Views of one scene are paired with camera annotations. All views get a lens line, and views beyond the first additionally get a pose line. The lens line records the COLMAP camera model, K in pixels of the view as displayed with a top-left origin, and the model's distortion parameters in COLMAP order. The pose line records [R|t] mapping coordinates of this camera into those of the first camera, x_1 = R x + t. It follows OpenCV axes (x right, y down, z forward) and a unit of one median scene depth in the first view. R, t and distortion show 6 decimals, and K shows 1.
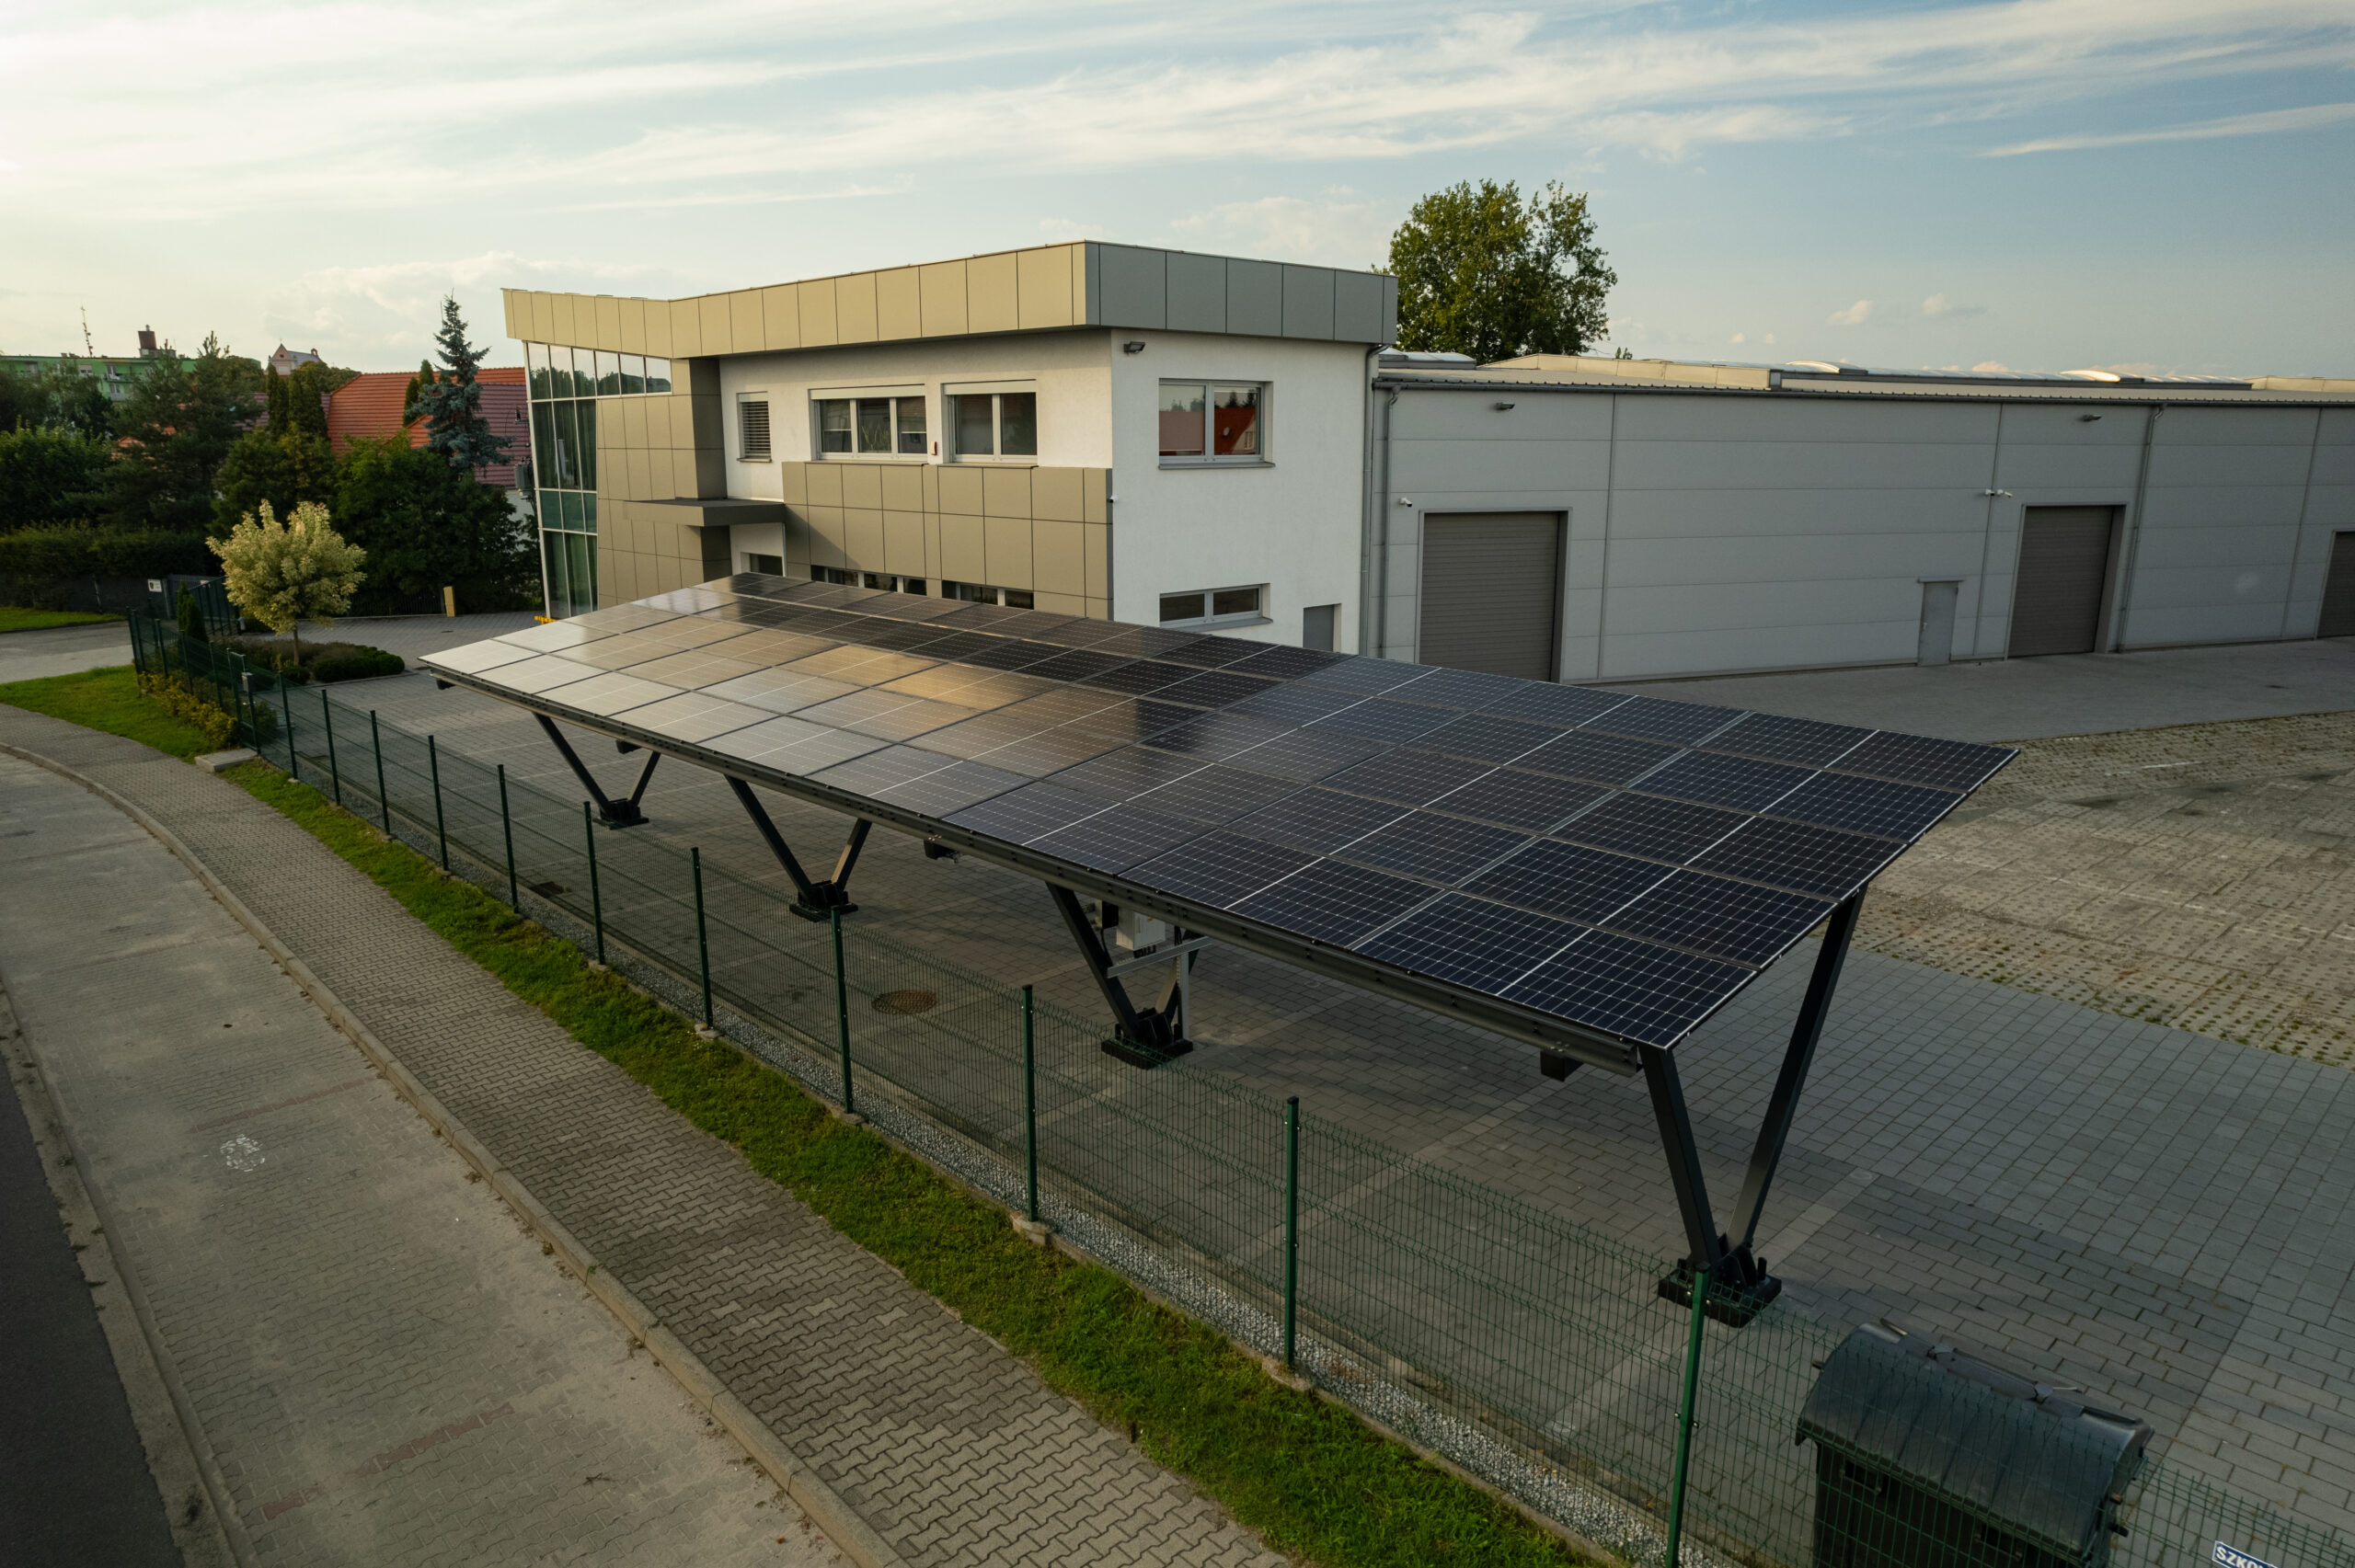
lens RADIAL K [[1507.8, 0, 1176.1], [0, 1507.8, 800.7], [0, 0, 1]] dist [-0.079342, 0.071986]
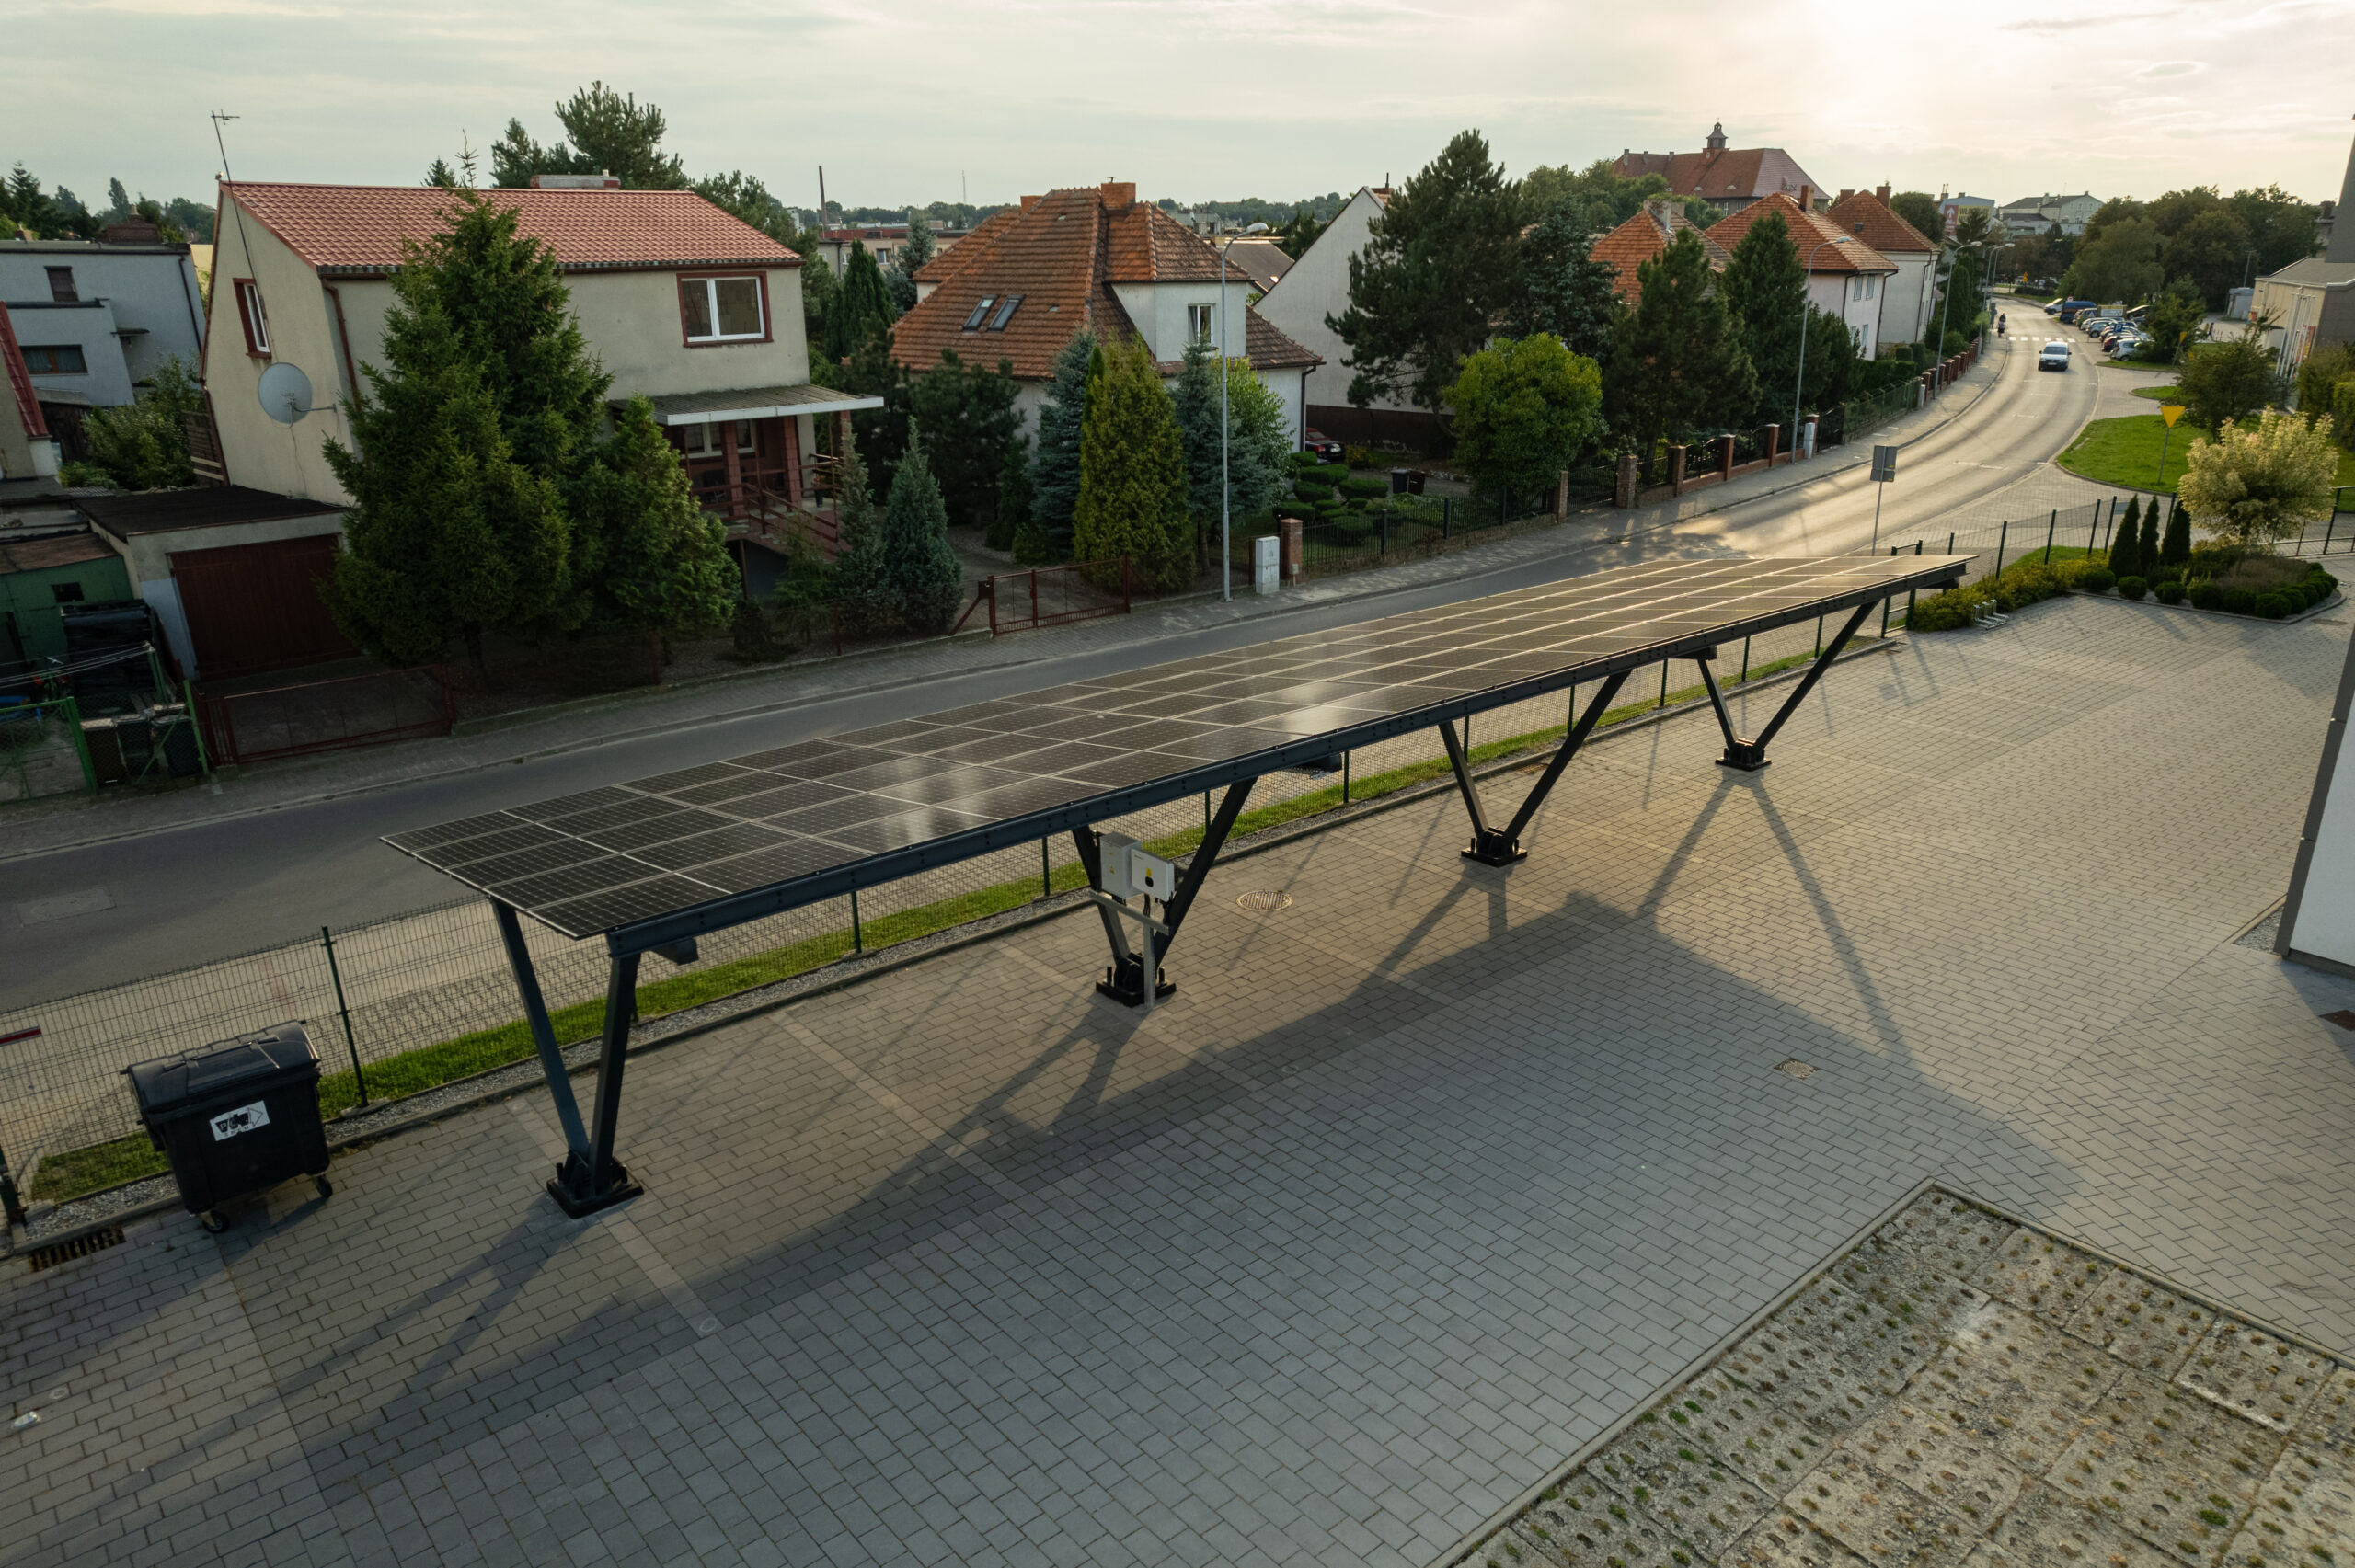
lens RADIAL K [[1589.3, 0, 1249.9], [0, 1589.3, 831.3], [0, 0, 1]] dist [-0.073562, 0.061826]
pose [[-0.038204, 0.350572, -0.935756, 0.471194], [-0.241289, 0.905494, 0.349085, -0.169028], [0.969701, 0.239124, 0.049996, 0.450961]]
